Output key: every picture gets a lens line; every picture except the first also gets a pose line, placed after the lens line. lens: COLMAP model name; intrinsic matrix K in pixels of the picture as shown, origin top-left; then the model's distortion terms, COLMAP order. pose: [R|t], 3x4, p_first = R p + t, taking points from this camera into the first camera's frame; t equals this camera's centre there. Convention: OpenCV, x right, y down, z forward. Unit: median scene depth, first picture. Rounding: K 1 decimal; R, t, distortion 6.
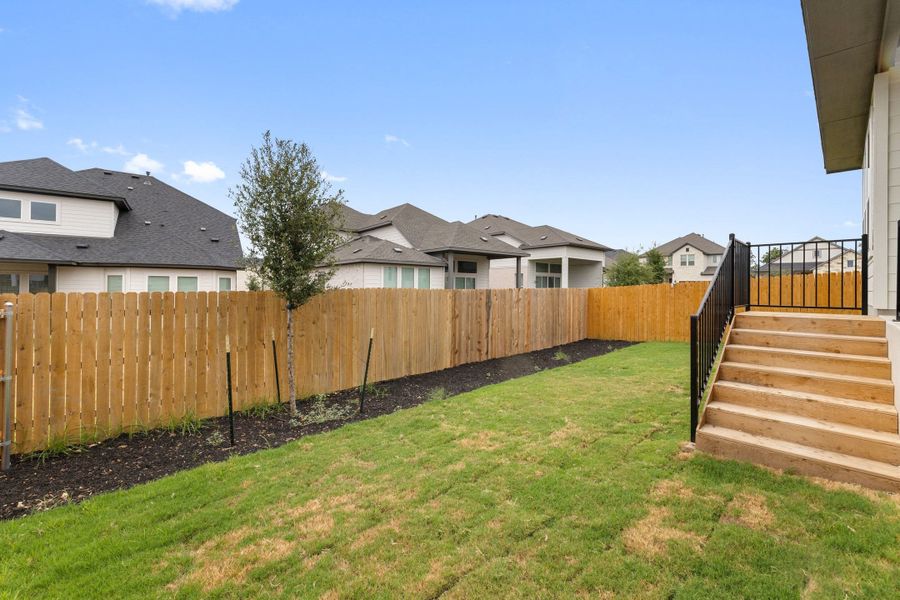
lens RADIAL K [[383.8, 0, 448.5], [0, 383.8, 286.2], [0, 0, 1]] dist [-0.001398, 0.000239]
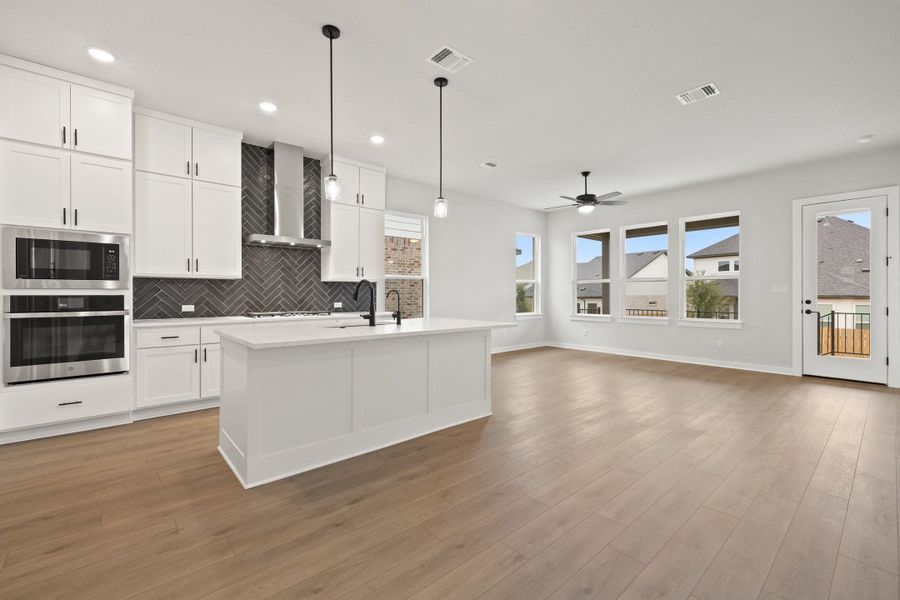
lens RADIAL K [[385.0, 0, 451.1], [0, 385.0, 295.3], [0, 0, 1]] dist [0.001031, 0.000424]
pose [[-0.055127, -0.008201, -0.998446, 0.708694], [0.005841, 0.999947, -0.008536, -0.054472], [0.998462, -0.006303, -0.055076, -0.180686]]
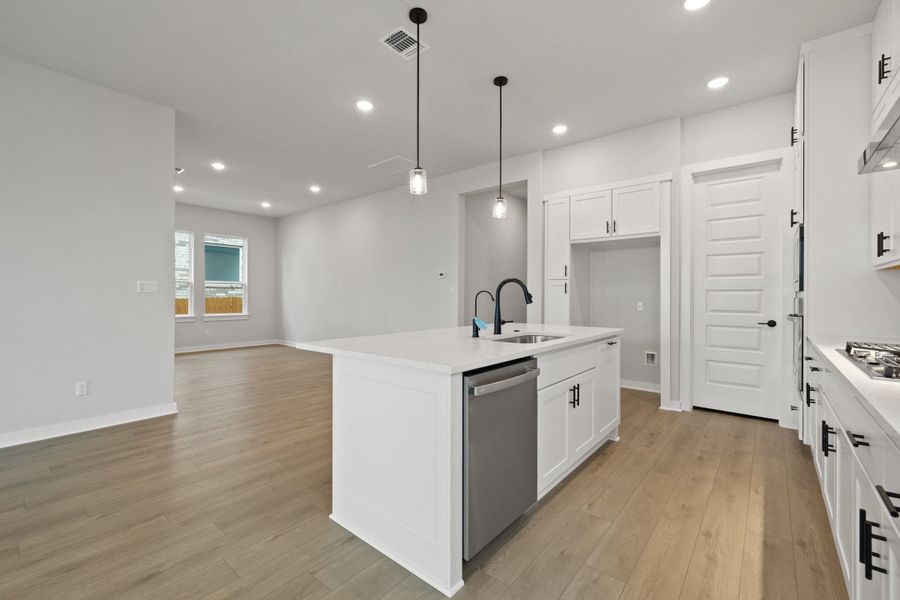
lens RADIAL K [[385.0, 0, 451.1], [0, 385.0, 295.3], [0, 0, 1]] dist [0.001031, 0.000424]
pose [[-0.104535, -0.010670, 0.994464, 0.366837], [-0.010568, 0.999898, 0.009617, -0.058515], [-0.994465, -0.009505, -0.104637, -0.194027]]
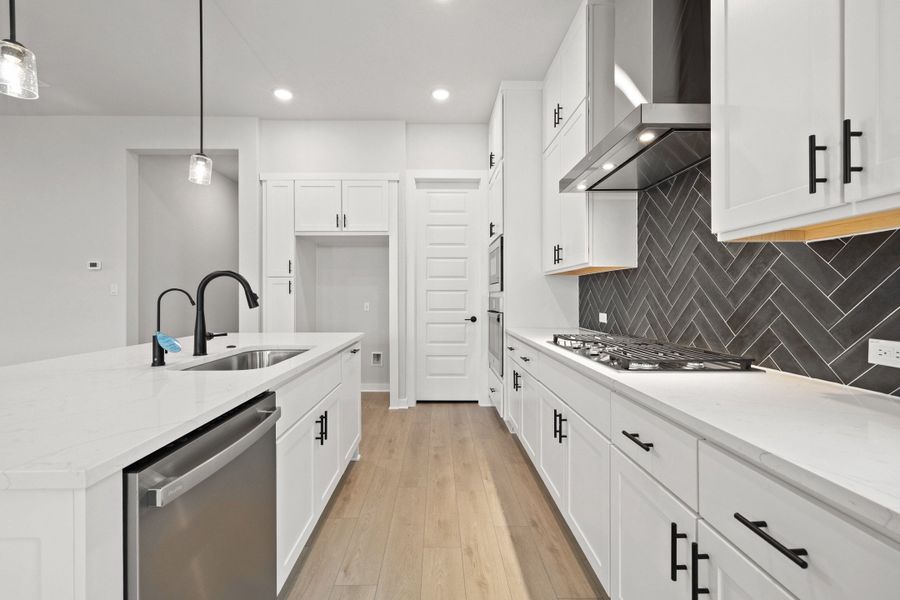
lens RADIAL K [[381.4, 0, 442.3], [0, 381.4, 297.4], [0, 0, 1]] dist [0.001067, 0.000144]
pose [[-0.723086, -0.012774, 0.690640, 0.404255], [-0.011098, 0.999915, 0.006875, -0.058217], [-0.690669, -0.002694, -0.723166, -0.200441]]
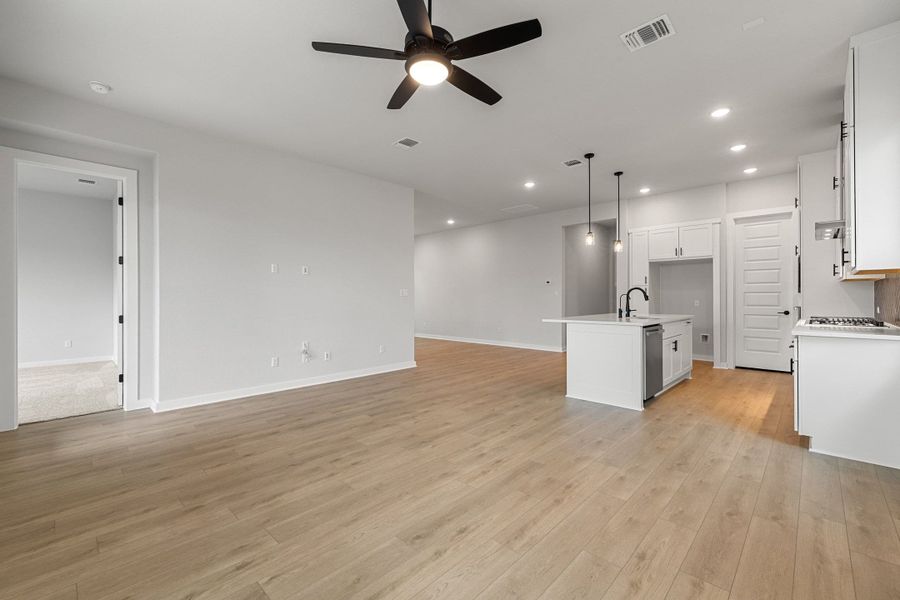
lens RADIAL K [[378.7, 0, 451.3], [0, 378.7, 297.6], [0, 0, 1]] dist [0.001378, 0.000186]
pose [[-0.030575, -0.011274, 0.999469, 0.230600], [-0.003430, 0.999932, 0.011175, -0.059090], [-0.999527, -0.003087, -0.030612, -0.082758]]
